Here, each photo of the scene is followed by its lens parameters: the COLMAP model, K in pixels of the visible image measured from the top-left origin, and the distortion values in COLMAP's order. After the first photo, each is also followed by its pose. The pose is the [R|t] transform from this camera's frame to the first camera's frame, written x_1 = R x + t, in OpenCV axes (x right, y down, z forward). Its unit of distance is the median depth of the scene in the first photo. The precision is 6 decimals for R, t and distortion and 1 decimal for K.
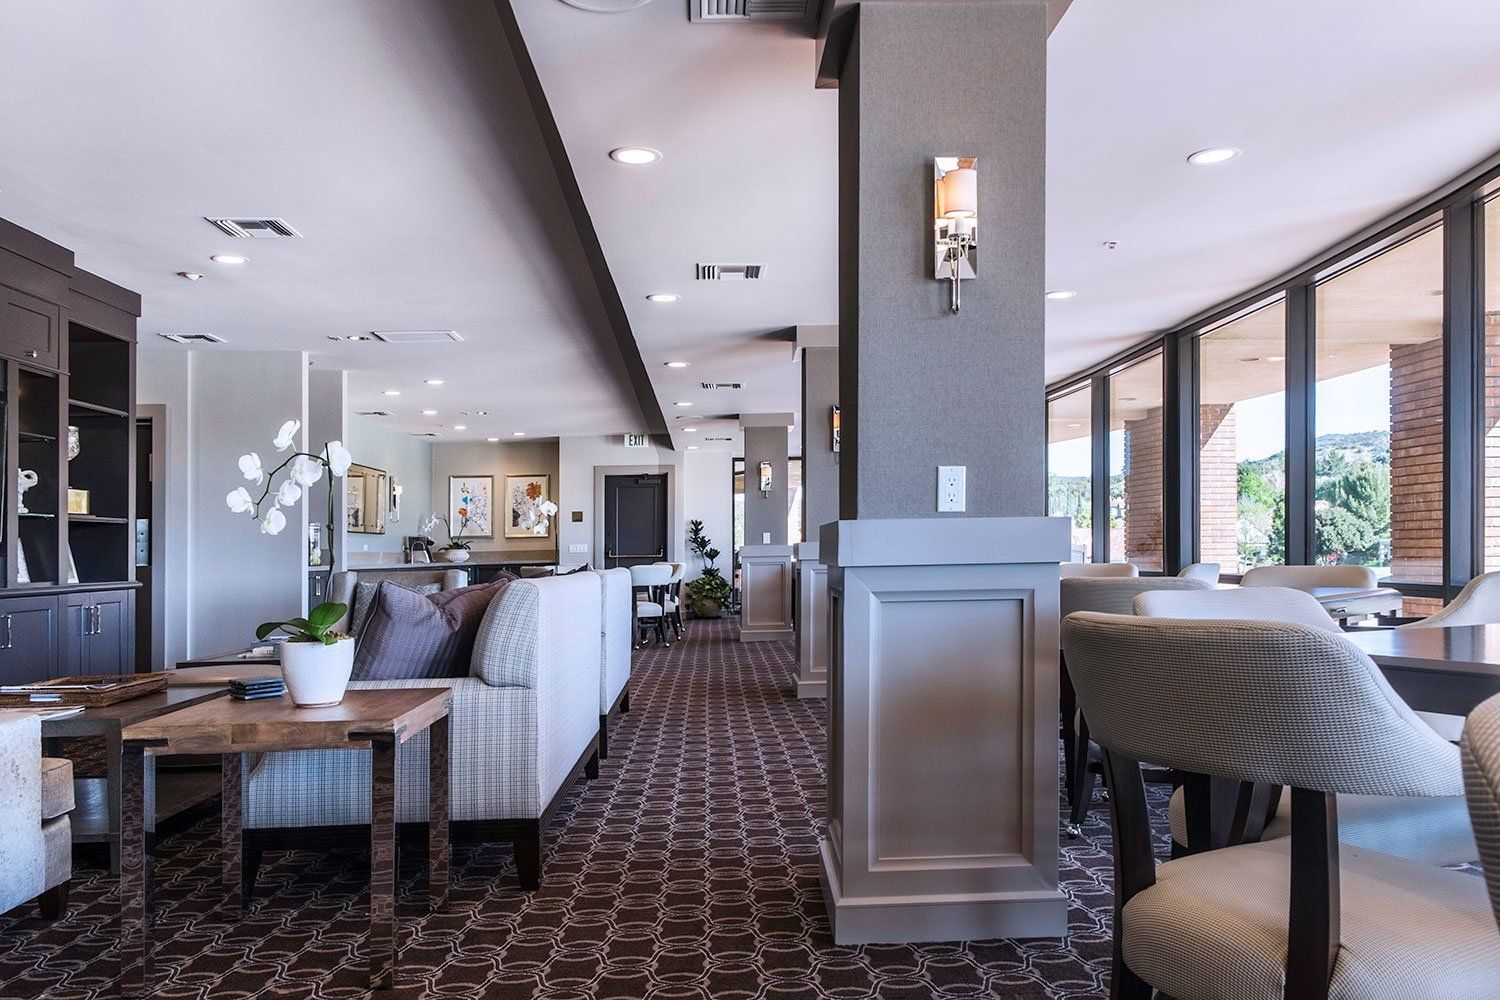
lens RADIAL K [[1192.5, 0, 693.2], [0, 1192.5, 534.0], [0, 0, 1]] dist [0.004960, -0.012411]
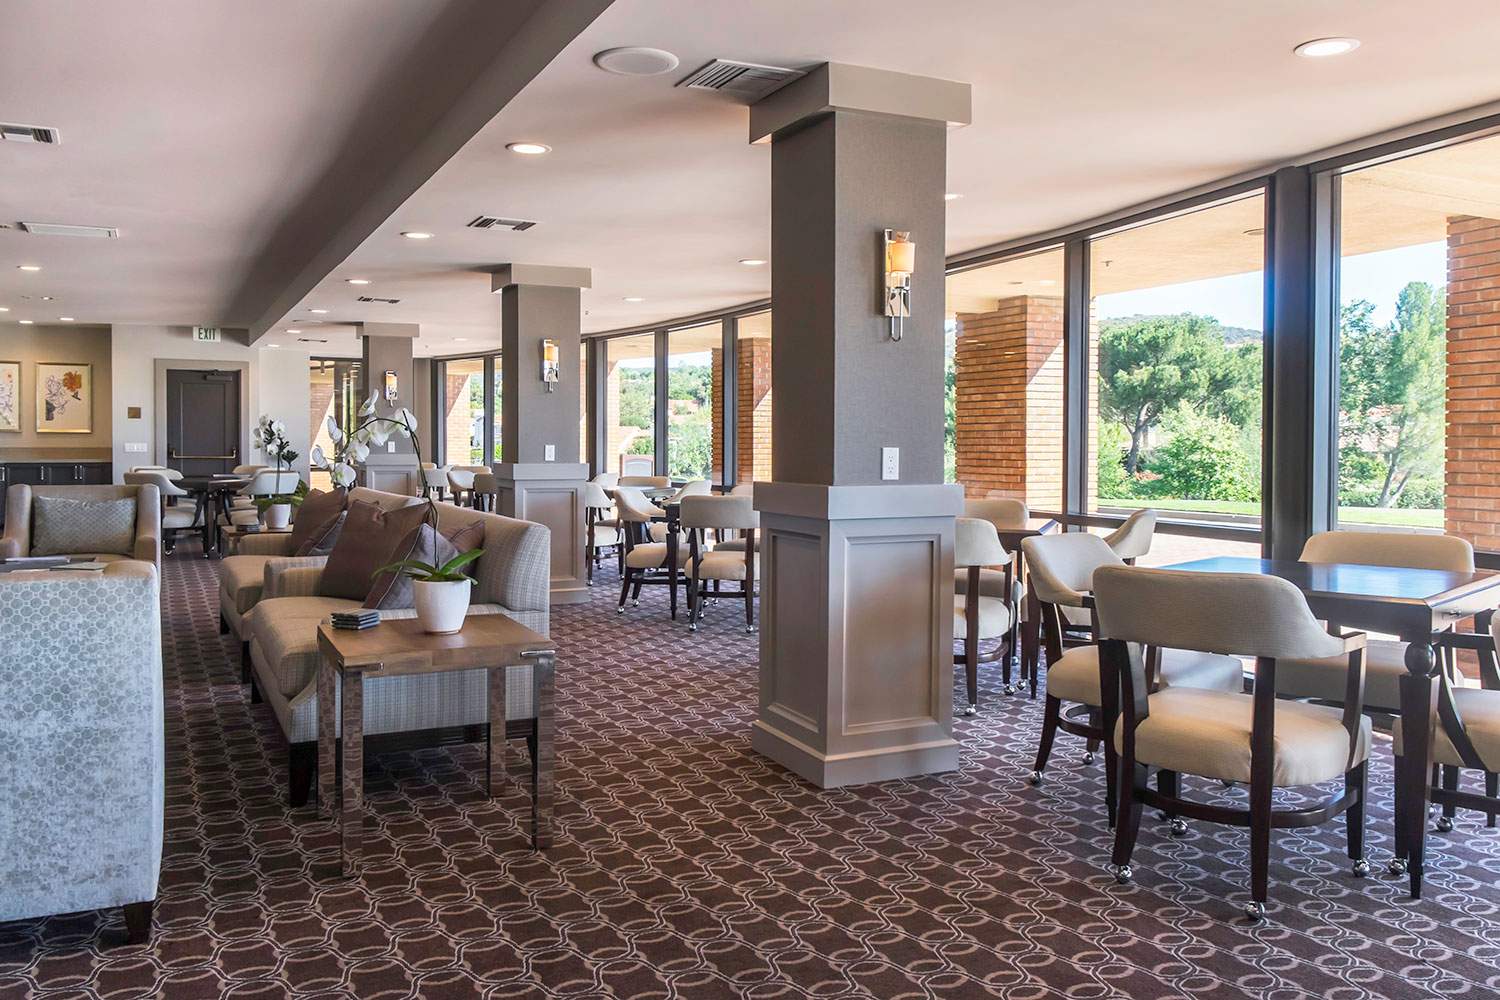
lens RADIAL K [[1192.5, 0, 692.5], [0, 1192.5, 445.4], [0, 0, 1]] dist [0.004960, -0.012411]
pose [[0.926201, 0.021965, 0.376391, -0.174066], [-0.025653, 0.999659, 0.004790, -0.019495], [-0.376157, -0.014092, 0.926449, -0.074352]]
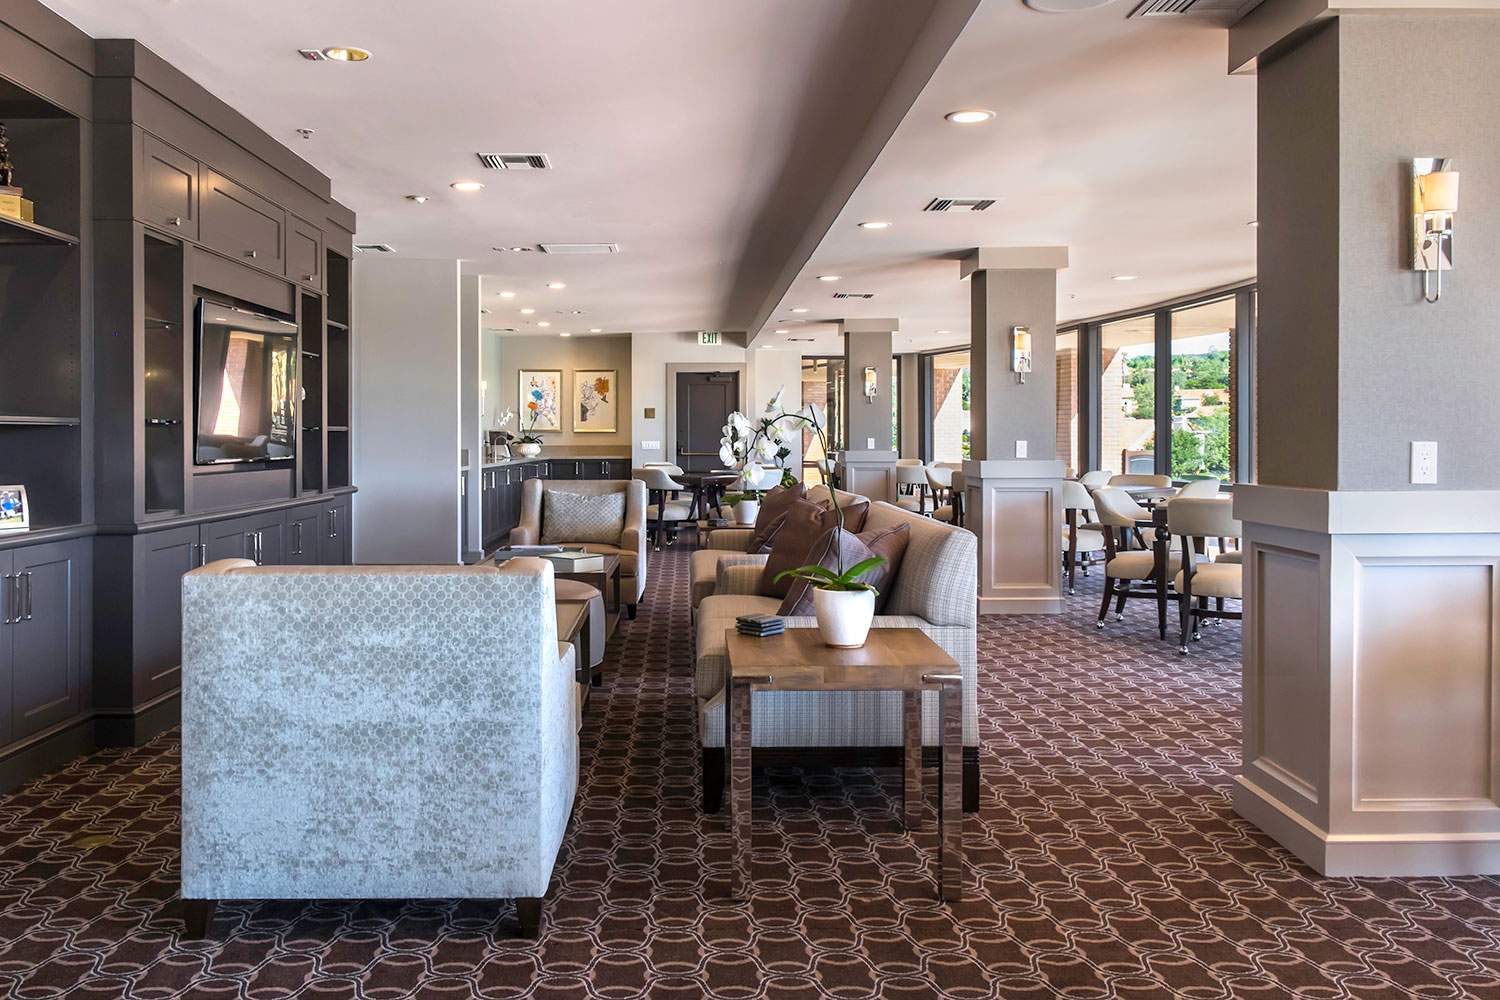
lens RADIAL K [[1192.5, 0, 661.4], [0, 1192.5, 438.5], [0, 0, 1]] dist [0.004960, -0.012411]
pose [[0.998310, 0.016159, -0.055822, -0.135508], [-0.015539, 0.999813, 0.011533, -0.019938], [0.055998, -0.010646, 0.998374, -0.041359]]
